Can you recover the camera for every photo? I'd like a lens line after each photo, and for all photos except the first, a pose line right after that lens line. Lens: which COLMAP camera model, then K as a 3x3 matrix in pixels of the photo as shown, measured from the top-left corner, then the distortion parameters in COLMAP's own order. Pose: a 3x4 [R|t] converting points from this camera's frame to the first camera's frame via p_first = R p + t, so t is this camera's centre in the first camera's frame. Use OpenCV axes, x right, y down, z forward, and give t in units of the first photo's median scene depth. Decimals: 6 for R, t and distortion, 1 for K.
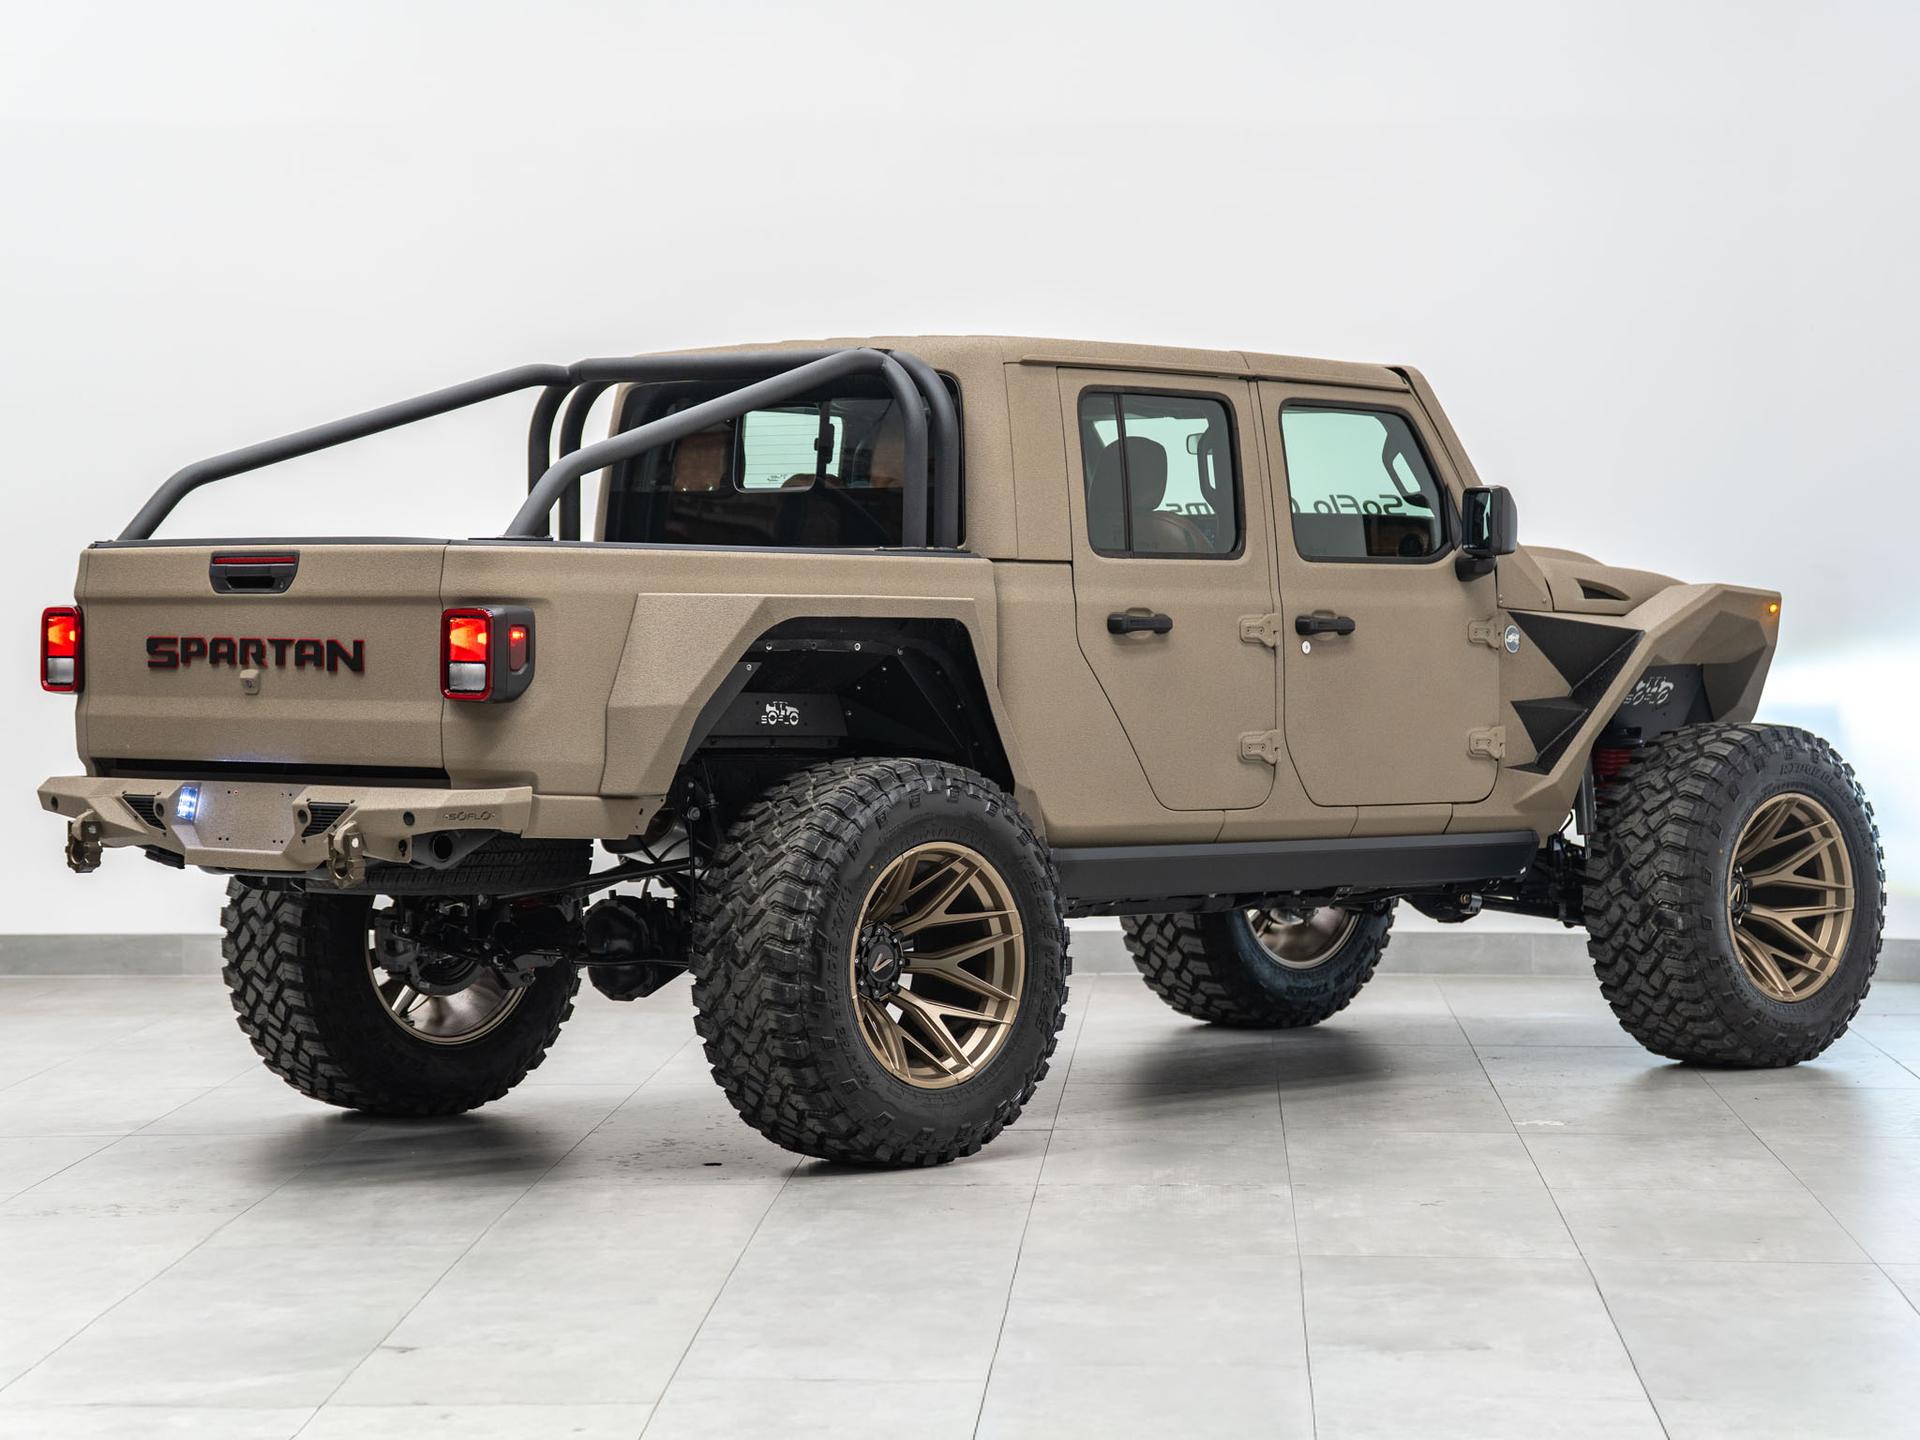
lens RADIAL K [[4477.6, 0, 960.0], [0, 4477.6, 720.0], [0, 0, 1]] dist [0.337711, -0.077793]
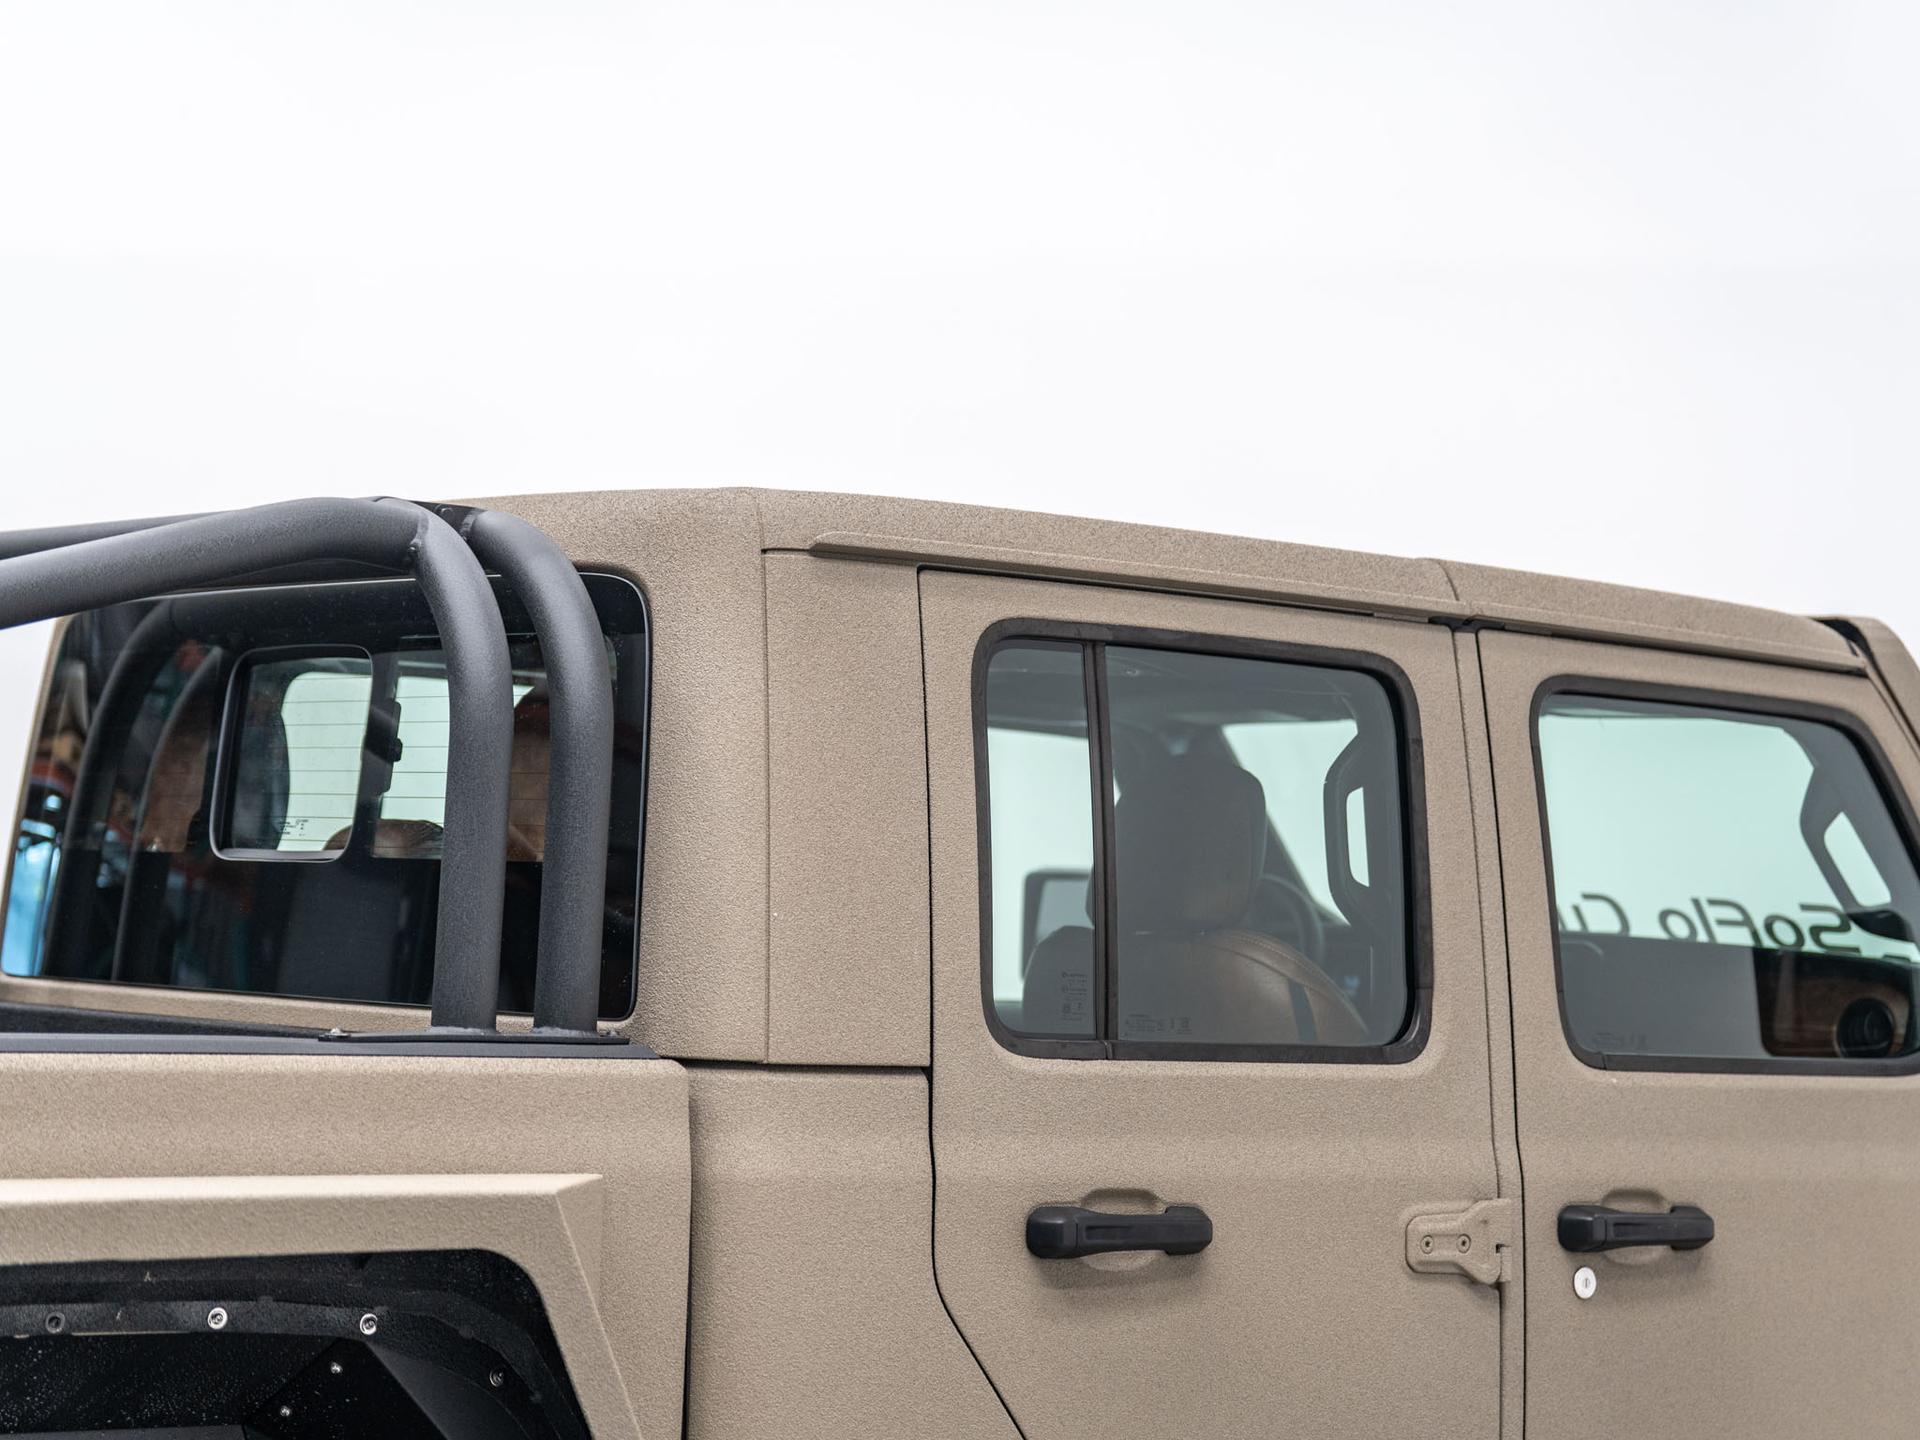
lens RADIAL K [[4477.6, 0, 960.0], [0, 4477.6, 720.0], [0, 0, 1]] dist [0.337711, -0.077793]
pose [[0.992619, 0.027508, -0.118111, 0.070765], [-0.036147, 0.996776, -0.071633, -0.037045], [0.115760, 0.075374, 0.990413, 0.606589]]
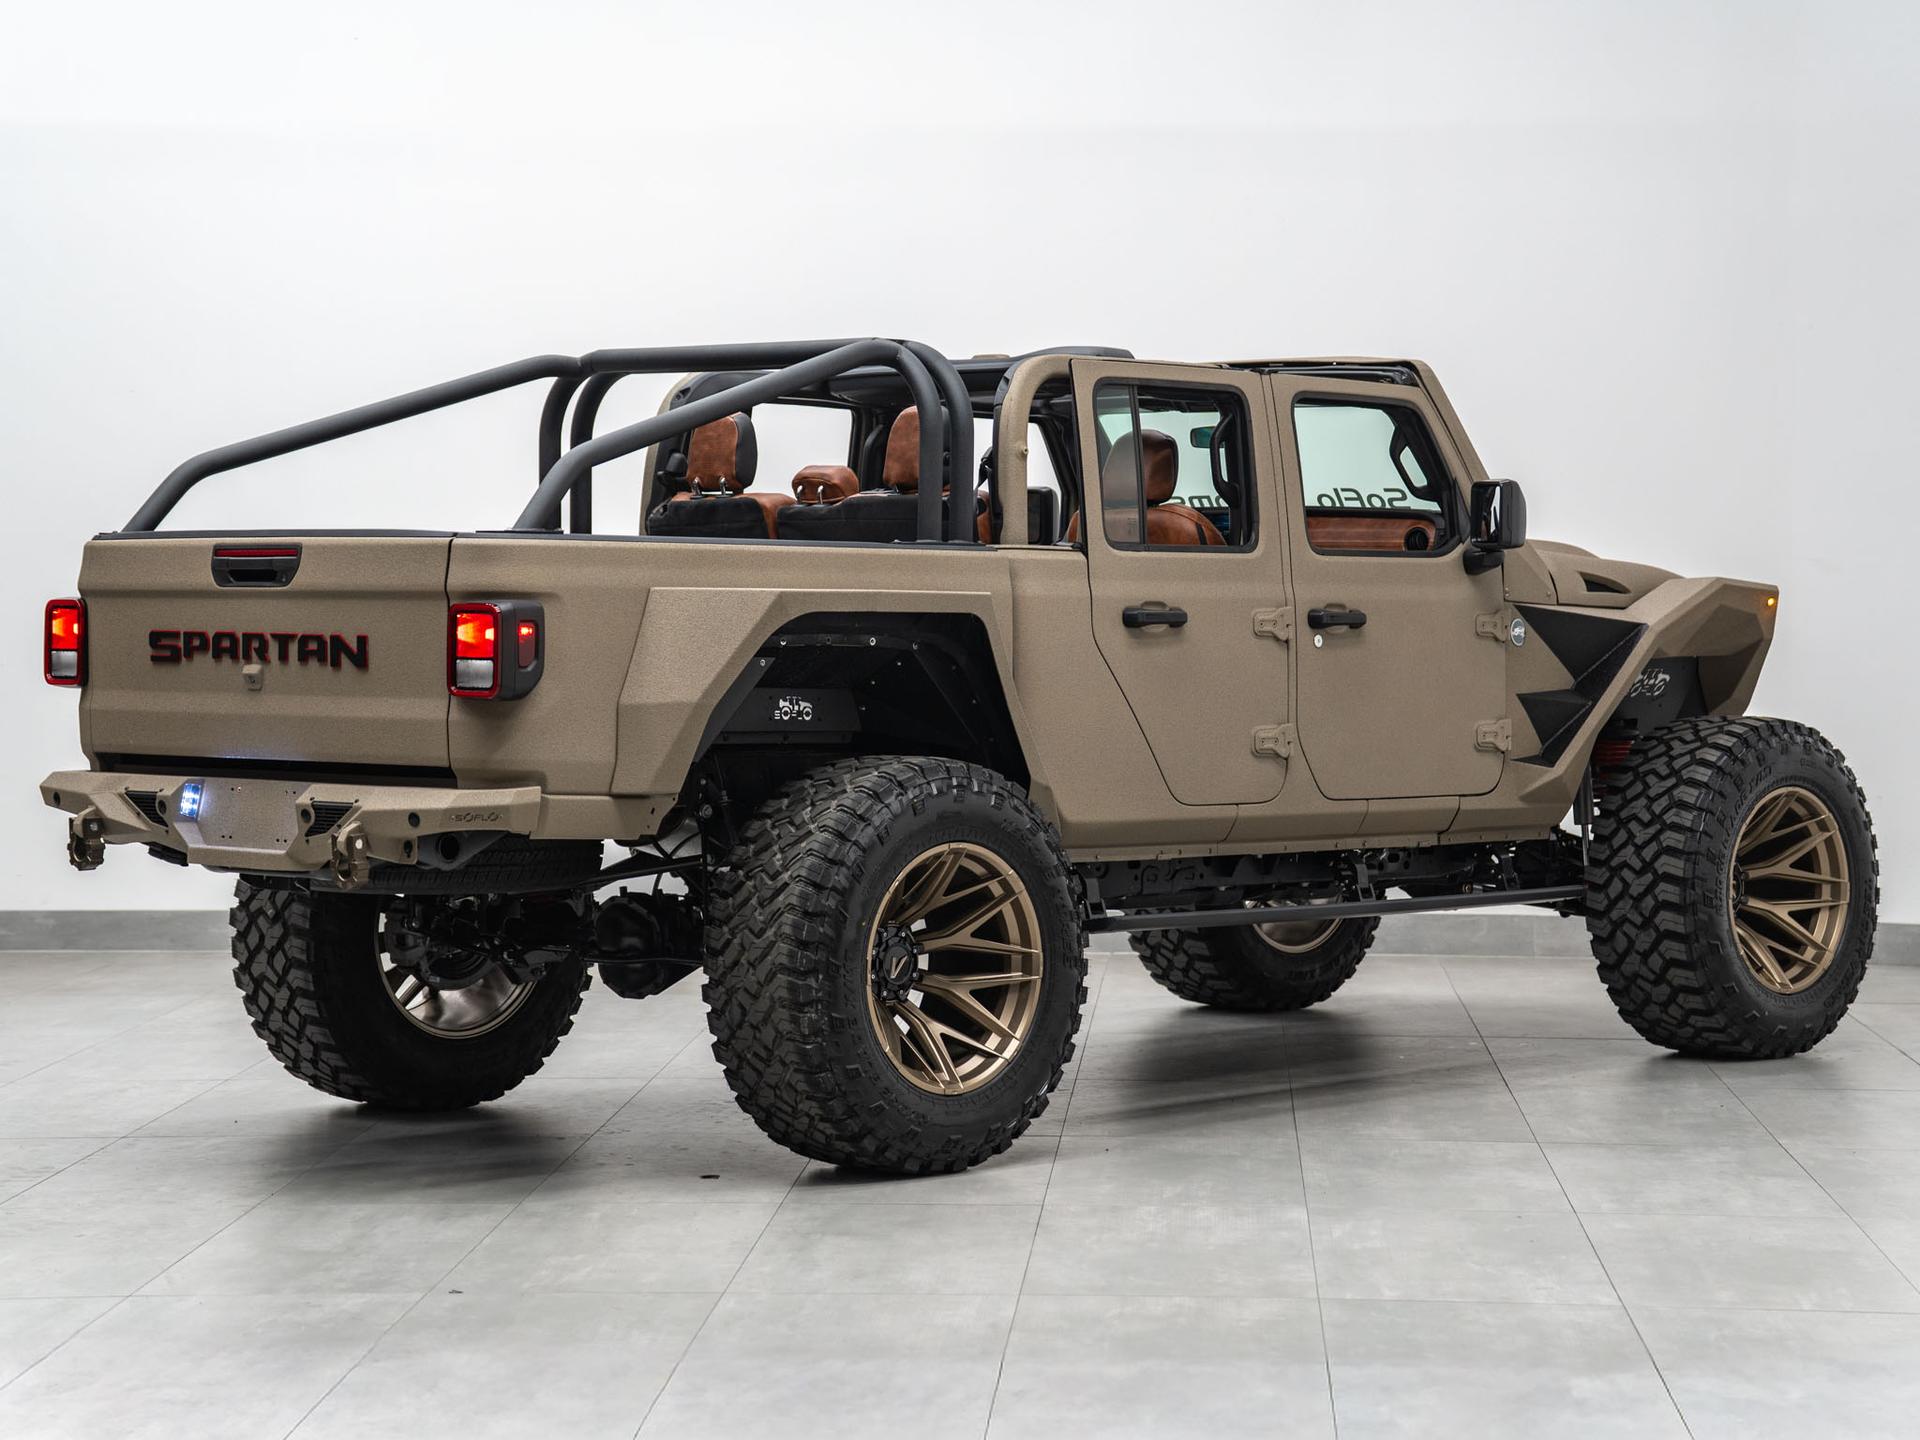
lens RADIAL K [[3946.4, 0, 927.7], [0, 3946.4, 717.1], [0, 0, 1]] dist [0.235423, -0.069877]
pose [[0.999997, 0.002499, 0.000104, -0.010152], [-0.002500, 0.999969, 0.007506, -0.005866], [-0.000086, -0.007507, 0.999972, 0.124802]]
